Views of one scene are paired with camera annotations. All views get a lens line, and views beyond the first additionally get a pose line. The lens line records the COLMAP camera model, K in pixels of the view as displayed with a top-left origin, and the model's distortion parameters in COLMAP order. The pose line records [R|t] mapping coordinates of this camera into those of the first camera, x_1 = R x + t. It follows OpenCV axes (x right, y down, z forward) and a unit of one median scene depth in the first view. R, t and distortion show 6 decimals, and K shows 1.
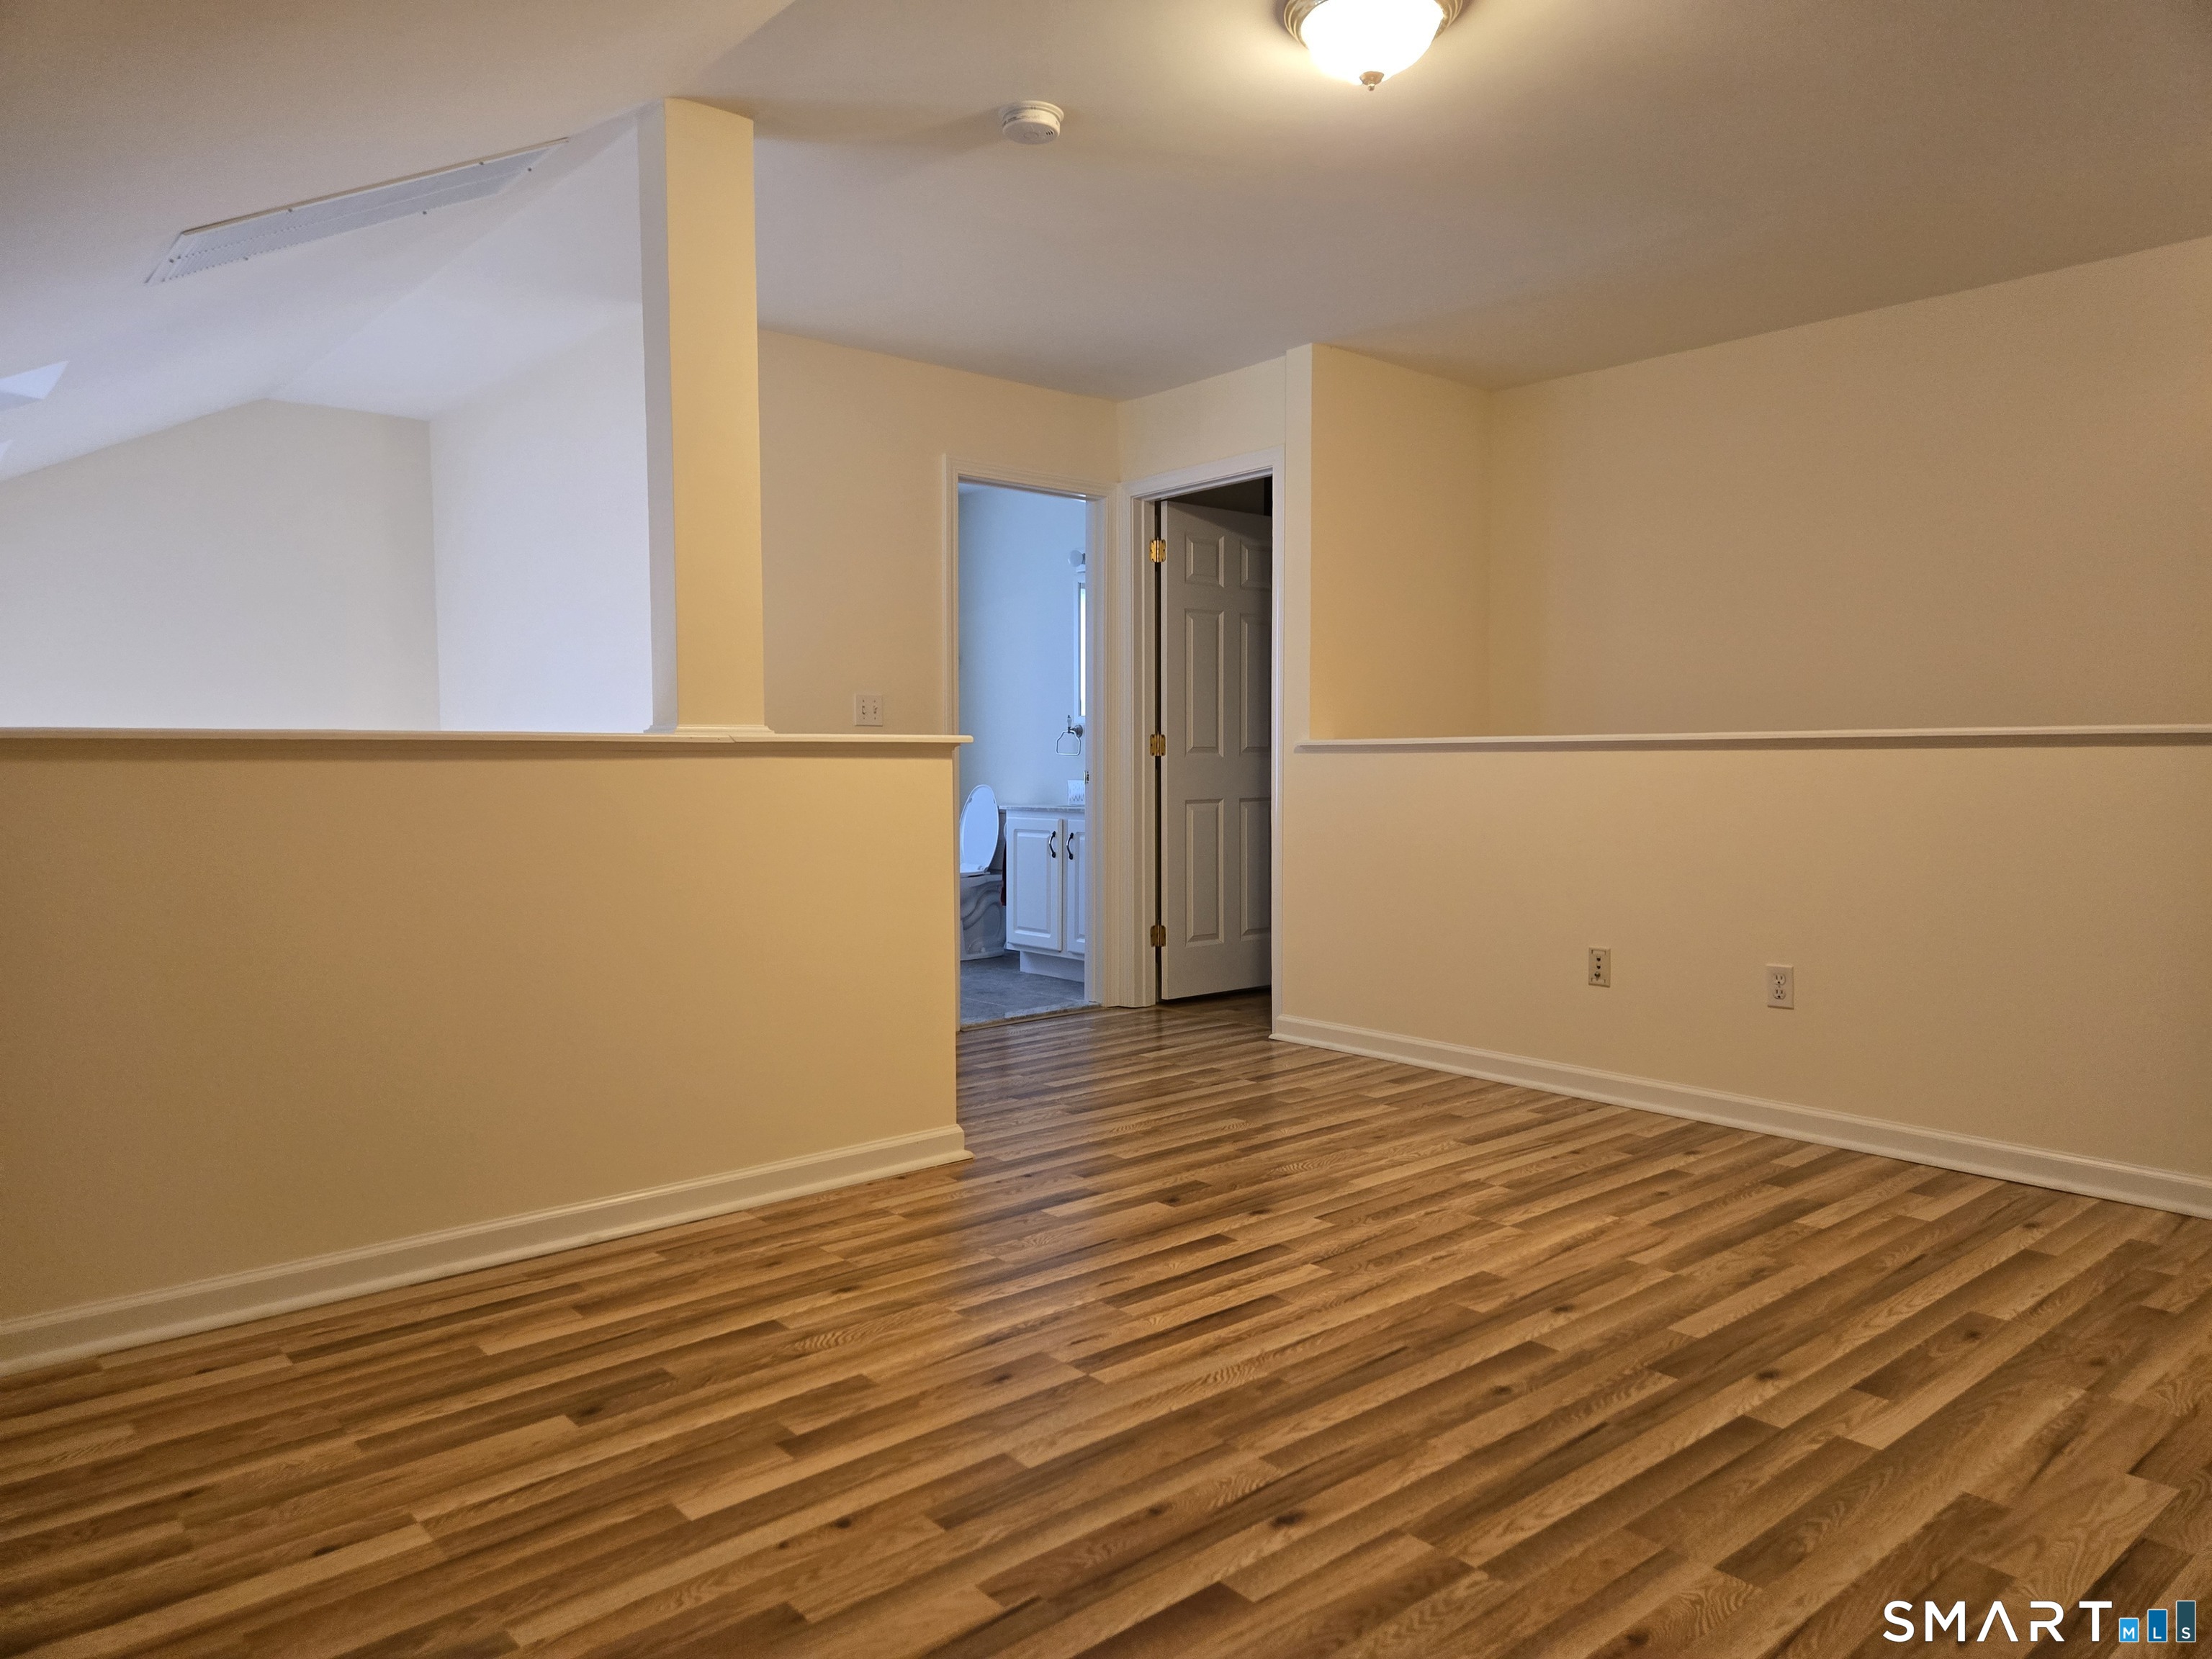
lens RADIAL K [[1466.3, 0, 1114.7], [0, 1466.3, 817.9], [0, 0, 1]] dist [0.084813, -0.063388]
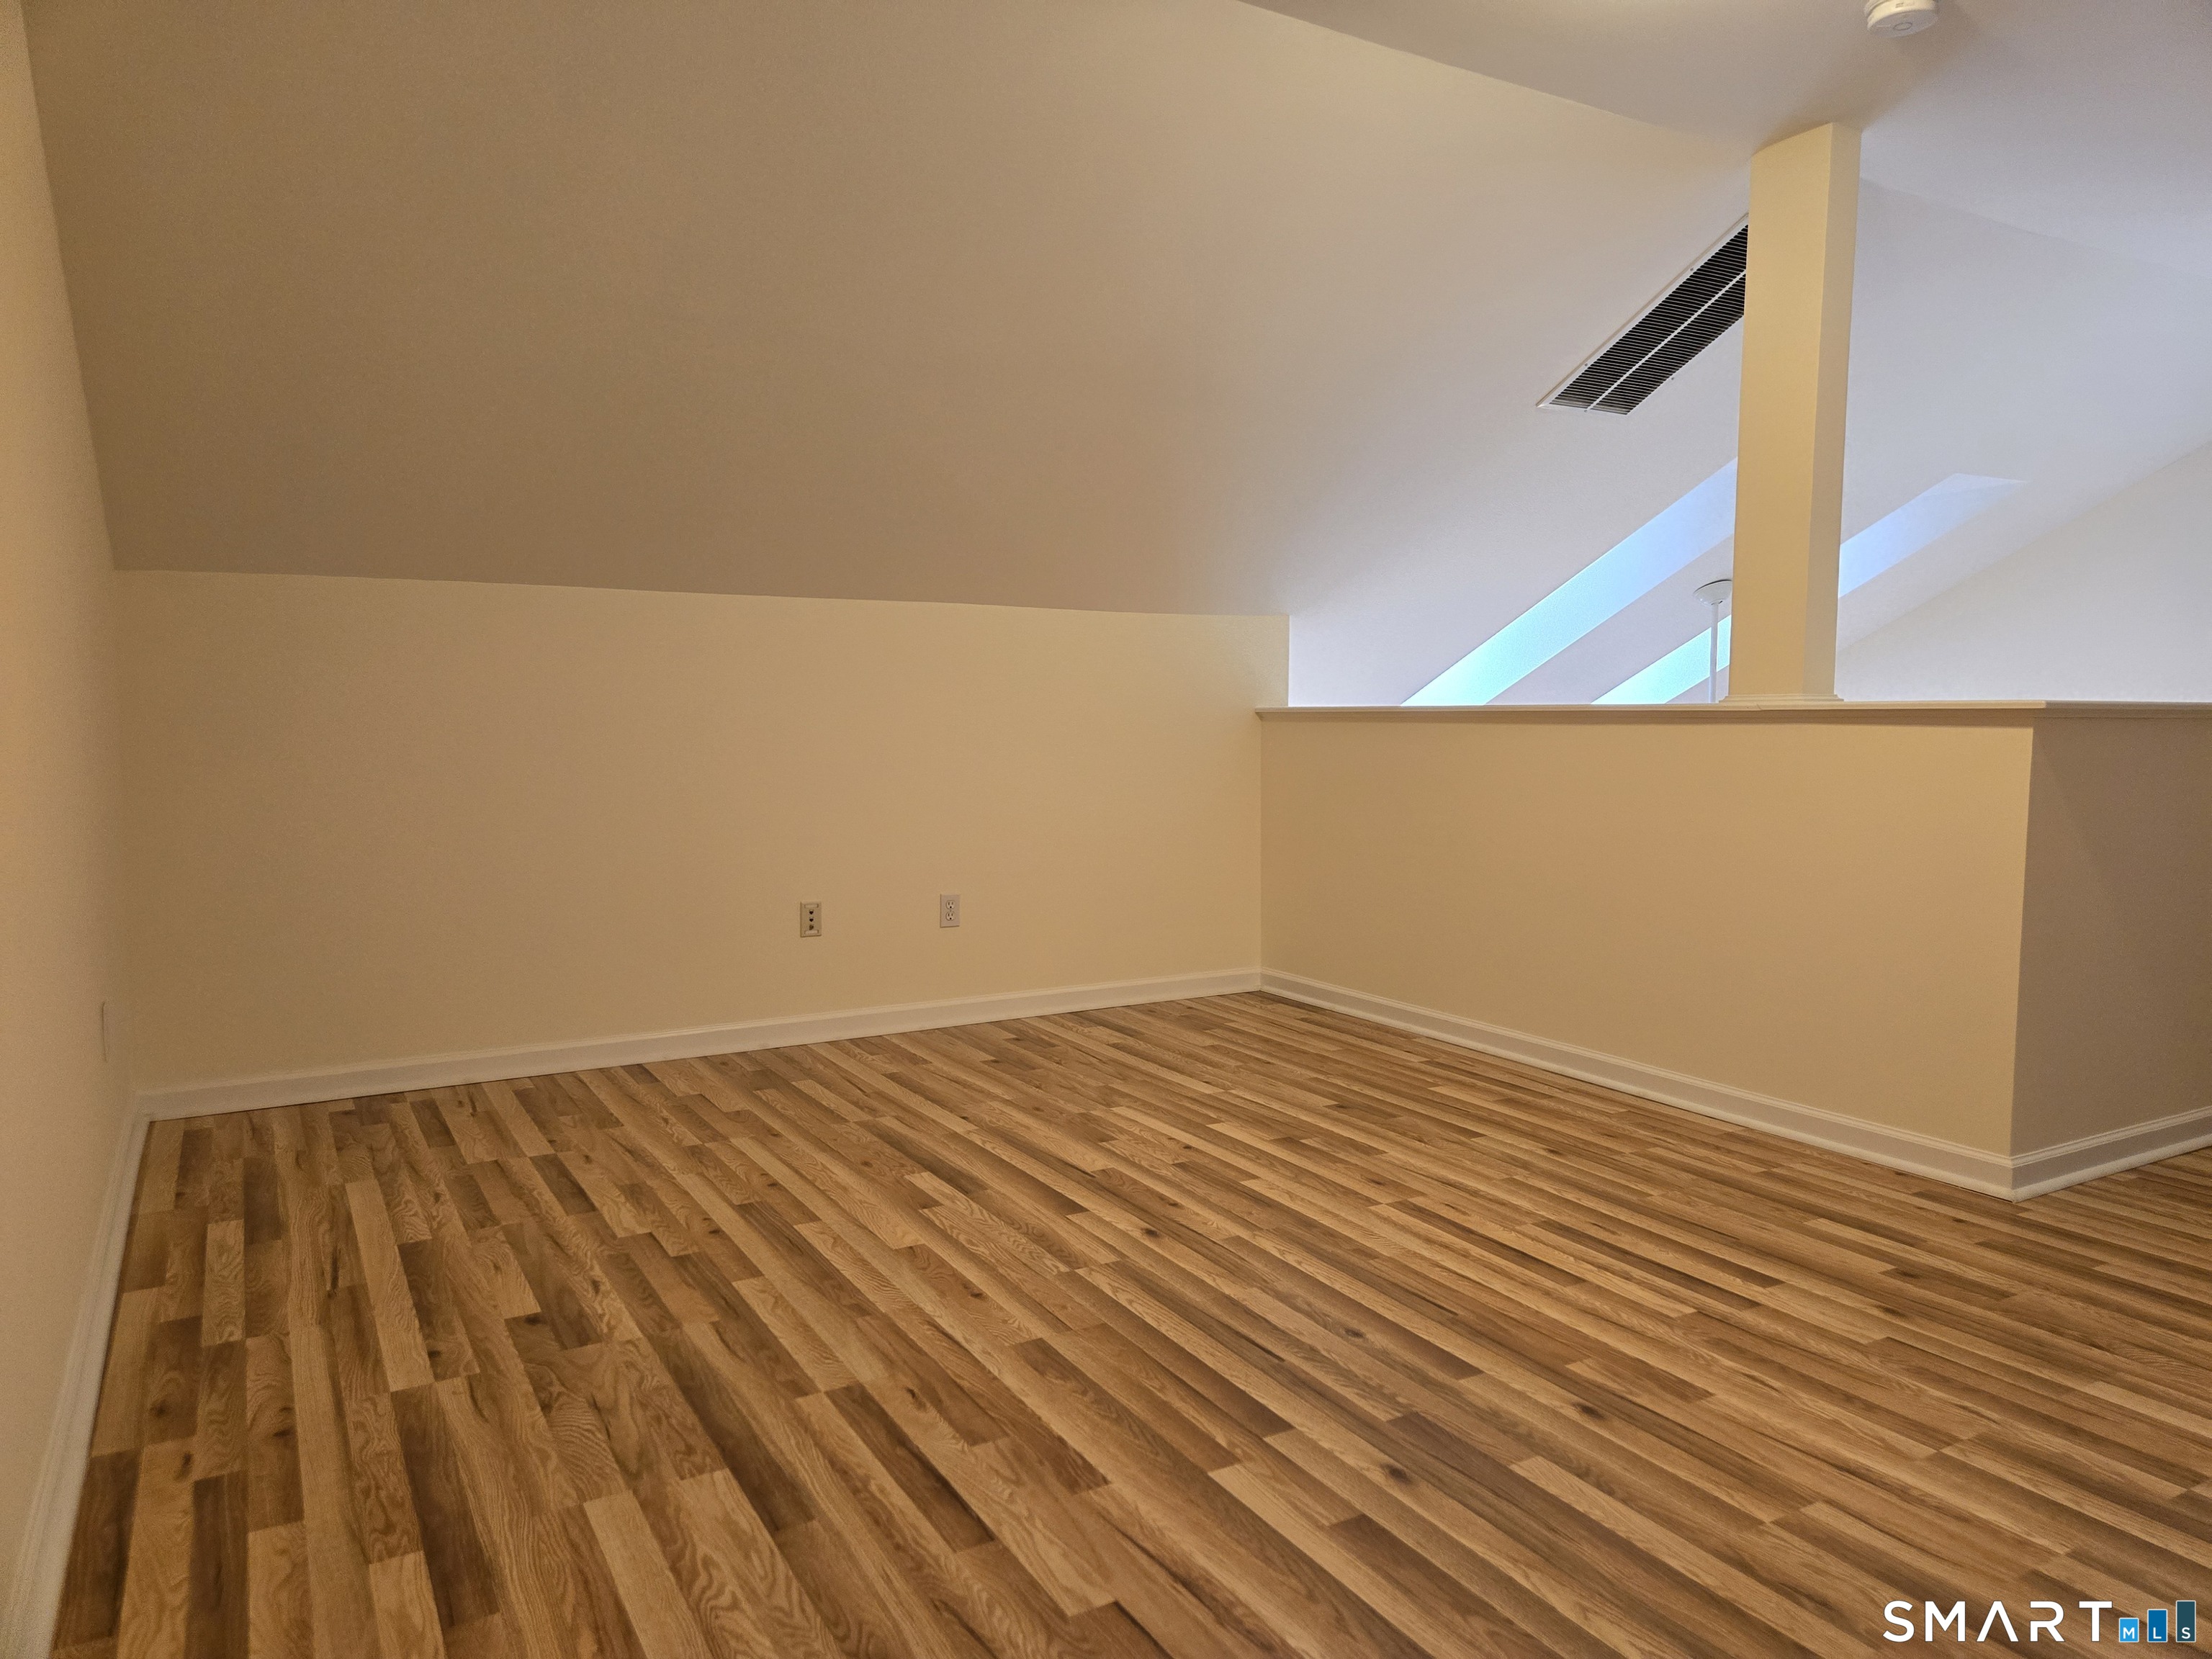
lens RADIAL K [[1466.3, 0, 1114.7], [0, 1466.3, 817.9], [0, 0, 1]] dist [0.084813, -0.063388]
pose [[-0.183283, 0.071698, -0.980442, 1.177353], [-0.041379, 0.995890, 0.080563, -0.051038], [0.982189, 0.055336, -0.179563, 0.911641]]
